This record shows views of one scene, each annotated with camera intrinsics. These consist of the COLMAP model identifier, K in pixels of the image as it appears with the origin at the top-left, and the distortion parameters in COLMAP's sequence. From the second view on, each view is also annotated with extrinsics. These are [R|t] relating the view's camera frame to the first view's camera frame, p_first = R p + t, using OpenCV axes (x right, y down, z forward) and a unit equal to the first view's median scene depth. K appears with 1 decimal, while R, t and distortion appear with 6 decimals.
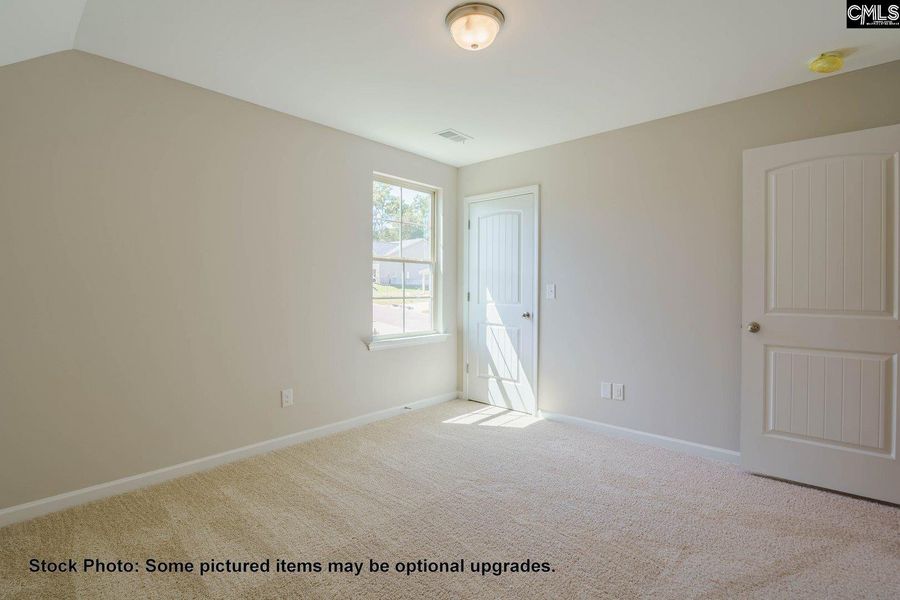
lens RADIAL K [[430.9, 0, 461.7], [0, 430.9, 297.1], [0, 0, 1]] dist [-0.016734, -0.000820]
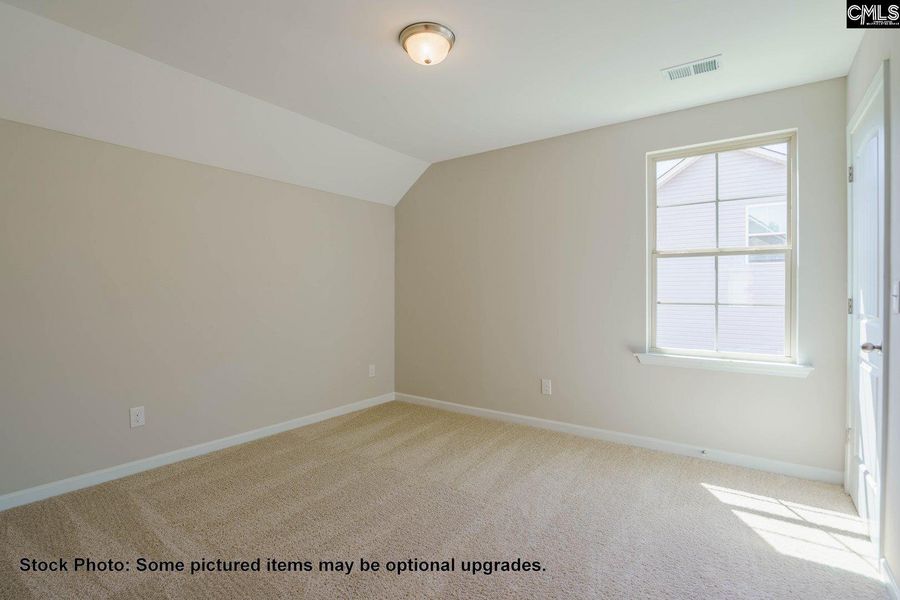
lens RADIAL K [[439.8, 0, 450.0], [0, 439.8, 300.0], [0, 0, 1]] dist [-0.015408, 0.000062]
pose [[0.101152, 0.019429, -0.994681, 0.614938], [-0.018157, 0.999679, 0.017680, -0.010571], [0.994705, 0.016272, 0.101472, 0.524825]]
